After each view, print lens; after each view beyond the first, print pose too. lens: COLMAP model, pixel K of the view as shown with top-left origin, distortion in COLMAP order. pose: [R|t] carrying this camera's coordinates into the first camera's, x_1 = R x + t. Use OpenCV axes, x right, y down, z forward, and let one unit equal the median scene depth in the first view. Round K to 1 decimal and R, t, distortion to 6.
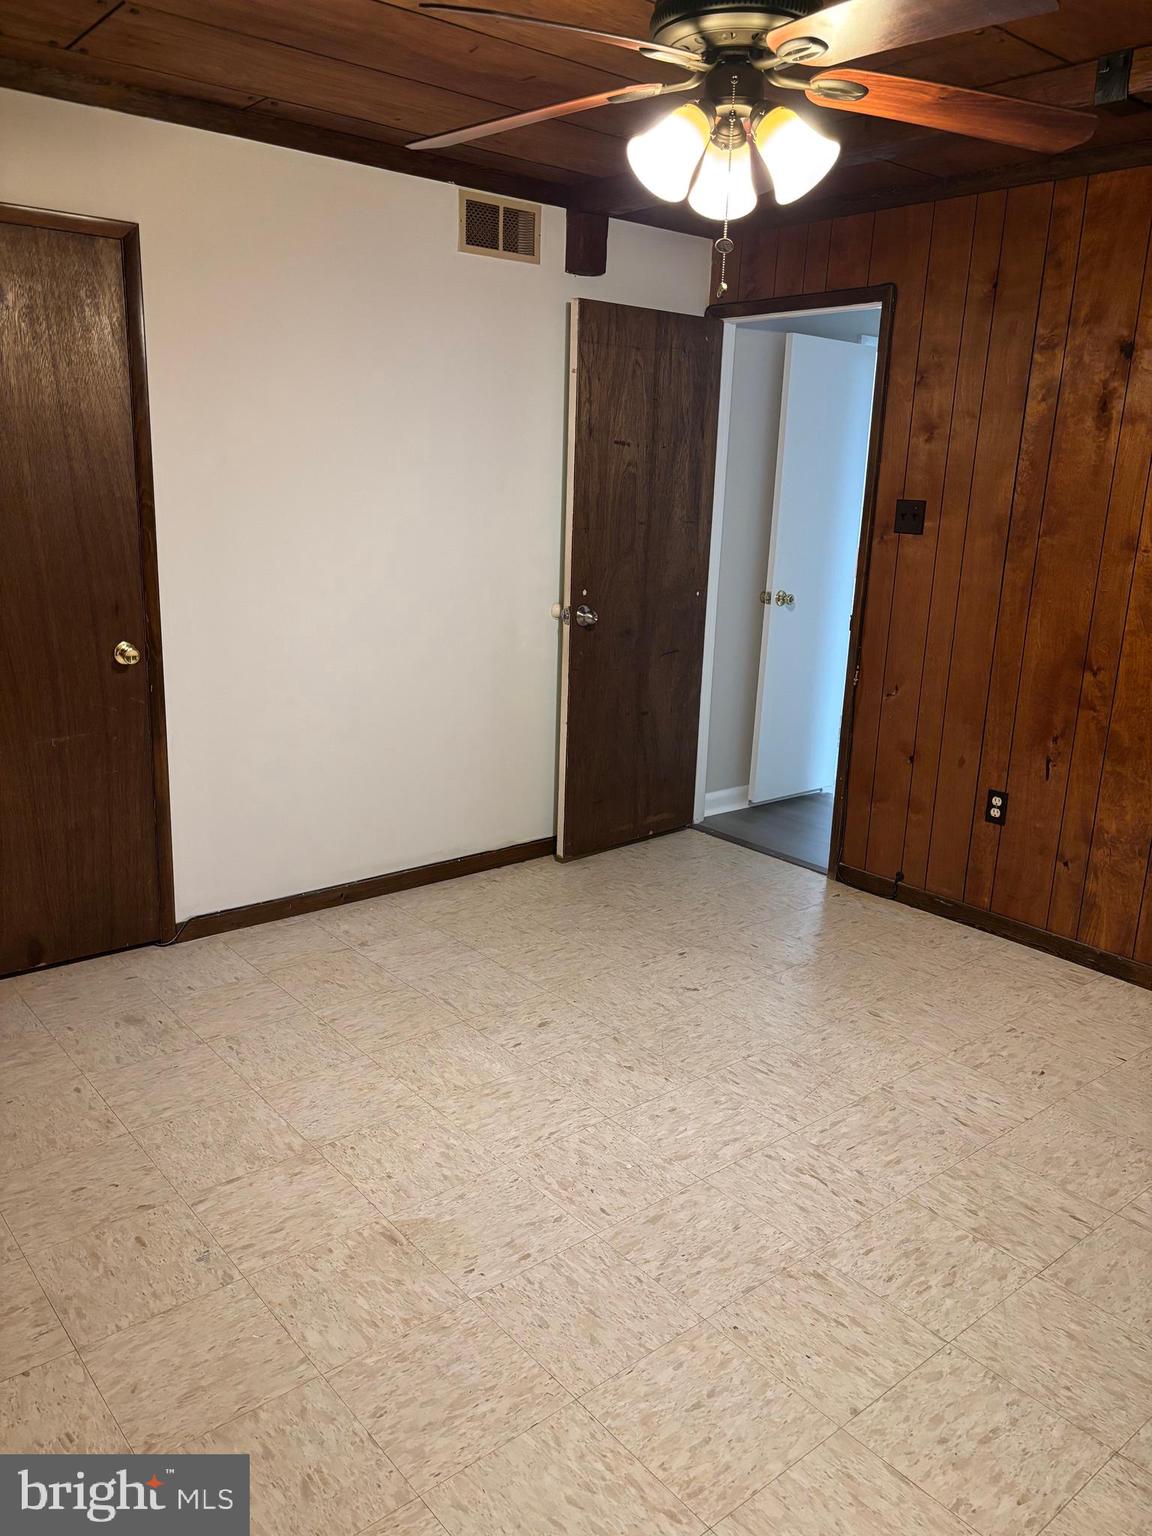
lens RADIAL K [[1159.1, 0, 577.2], [0, 1159.1, 768.1], [0, 0, 1]] dist [0.022065, -0.008801]
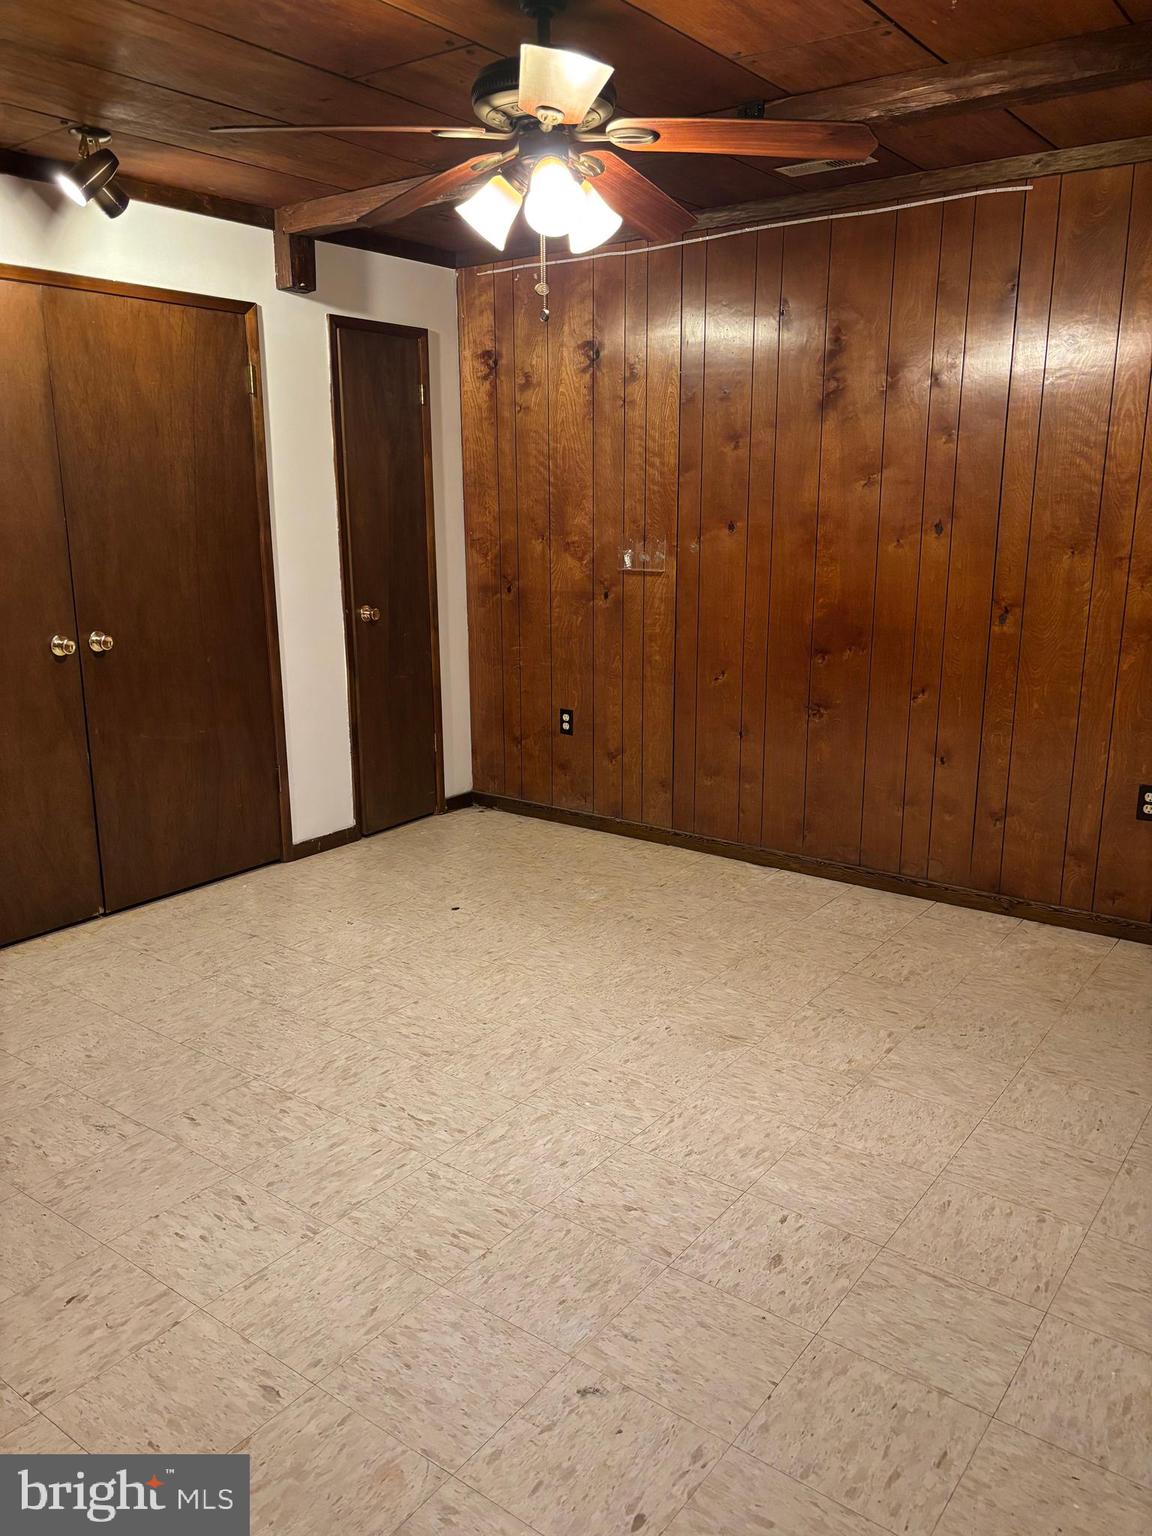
lens RADIAL K [[1159.1, 0, 576.6], [0, 1159.1, 768.6], [0, 0, 1]] dist [0.022065, -0.008801]
pose [[-0.970432, 0.027080, -0.239852, 0.292957], [-0.088493, 0.884582, 0.457913, -0.416027], [0.224569, 0.465598, -0.856030, 1.697054]]
